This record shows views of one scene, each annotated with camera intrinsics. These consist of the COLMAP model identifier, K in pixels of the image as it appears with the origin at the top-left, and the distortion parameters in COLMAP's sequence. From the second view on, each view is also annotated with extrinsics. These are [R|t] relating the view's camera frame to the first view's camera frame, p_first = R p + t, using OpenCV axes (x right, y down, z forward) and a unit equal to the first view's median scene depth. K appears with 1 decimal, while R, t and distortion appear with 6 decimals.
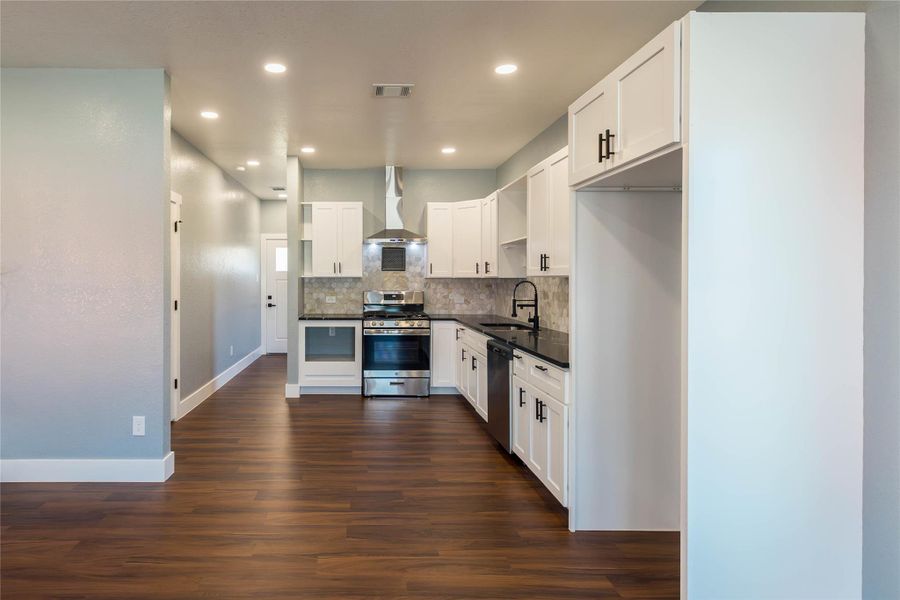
lens RADIAL K [[505.5, 0, 359.6], [0, 505.5, 278.3], [0, 0, 1]] dist [0.000772, 0.000012]
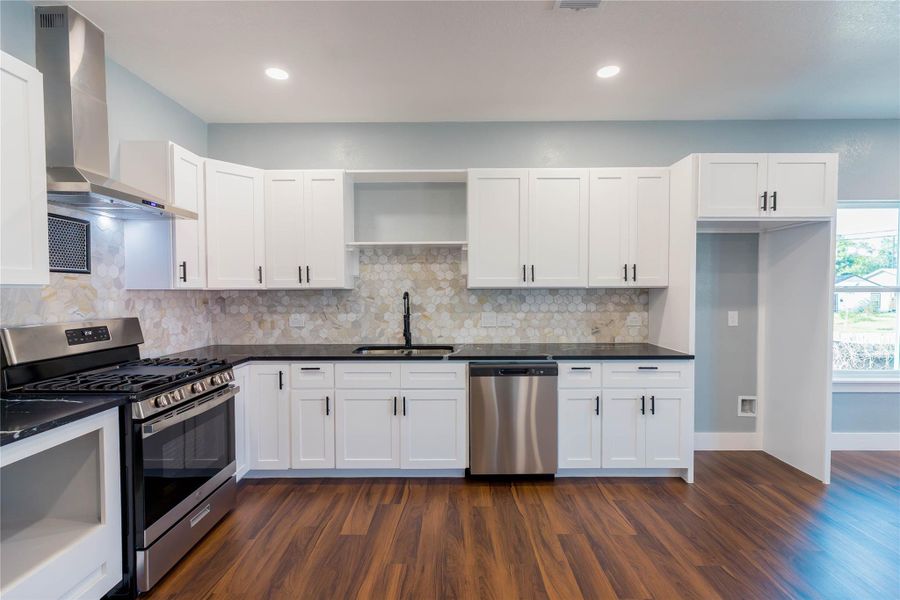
lens RADIAL K [[407.1, 0, 450.0], [0, 407.1, 300.0], [0, 0, 1]] dist [0.001395, -0.000029]
pose [[0.007948, -0.026393, 0.999620, -0.289878], [0.003766, 0.999645, 0.026364, -0.000130], [-0.999961, 0.003555, 0.008045, 0.751294]]
